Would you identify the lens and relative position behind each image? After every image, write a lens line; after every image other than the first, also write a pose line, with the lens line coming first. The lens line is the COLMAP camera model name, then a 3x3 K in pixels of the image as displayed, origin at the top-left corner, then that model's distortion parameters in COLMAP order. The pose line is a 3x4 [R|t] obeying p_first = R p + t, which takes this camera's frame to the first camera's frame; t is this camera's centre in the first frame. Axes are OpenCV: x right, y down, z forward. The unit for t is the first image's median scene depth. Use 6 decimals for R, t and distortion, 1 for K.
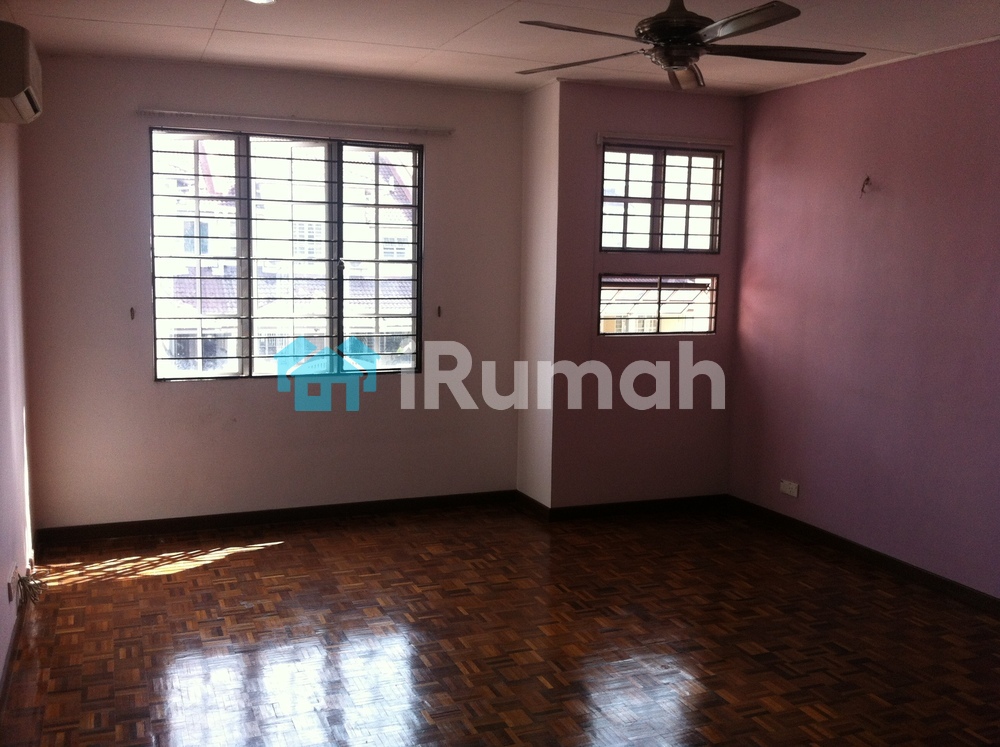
lens RADIAL K [[968.8, 0, 487.2], [0, 968.8, 373.1], [0, 0, 1]] dist [0.078590, -0.207607]
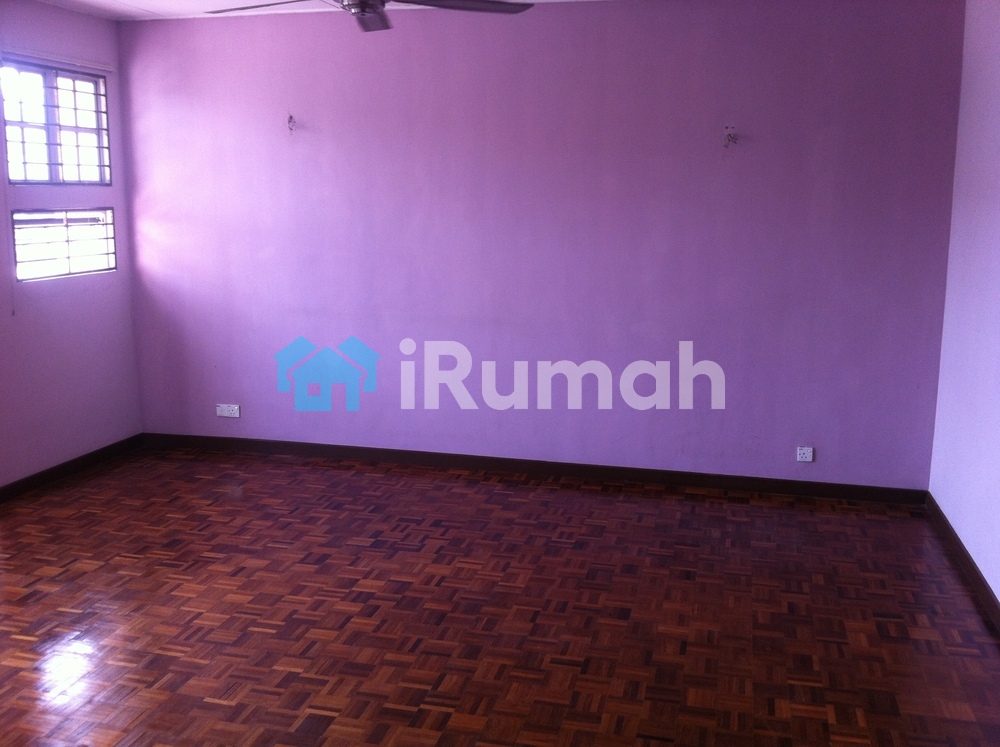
lens RADIAL K [[968.8, 0, 487.2], [0, 968.8, 373.1], [0, 0, 1]] dist [0.078590, -0.207607]
pose [[0.594845, -0.160464, 0.787661, -0.353881], [0.100857, 0.987028, 0.124912, -0.026071], [-0.797488, 0.005138, 0.603313, 0.144705]]
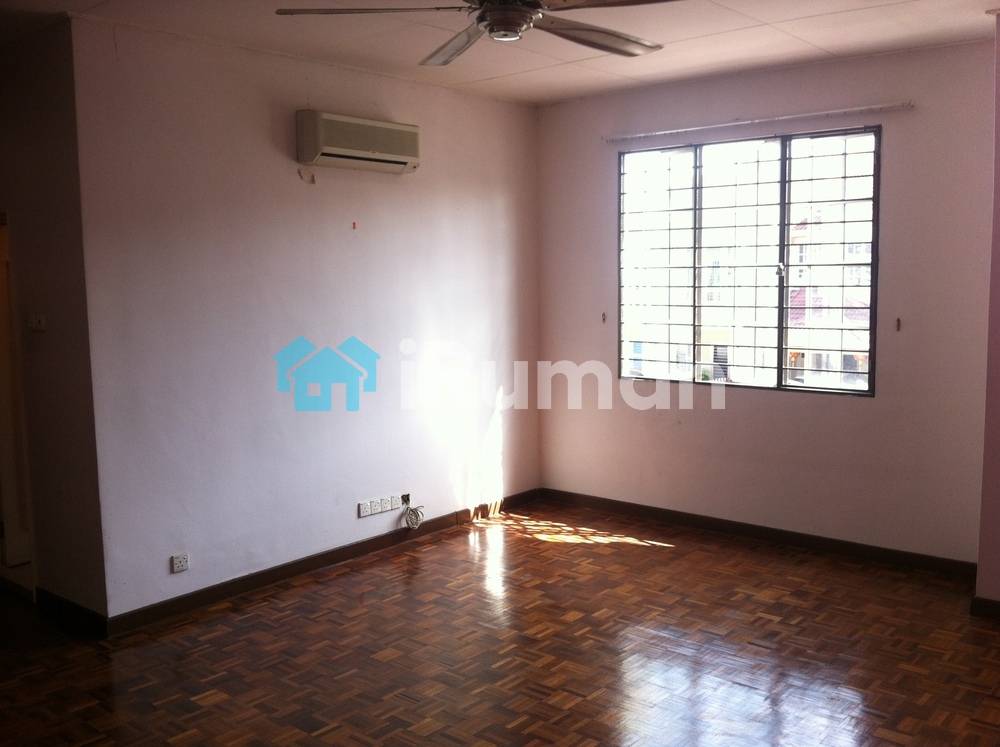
lens RADIAL K [[940.0, 0, 500.0], [0, 940.0, 373.5], [0, 0, 1]] dist [0.094254, -0.194185]
pose [[0.476172, 0.079369, -0.875763, 0.537212], [-0.078846, 0.995761, 0.047374, -0.036992], [0.875810, 0.046492, 0.480411, 0.348836]]
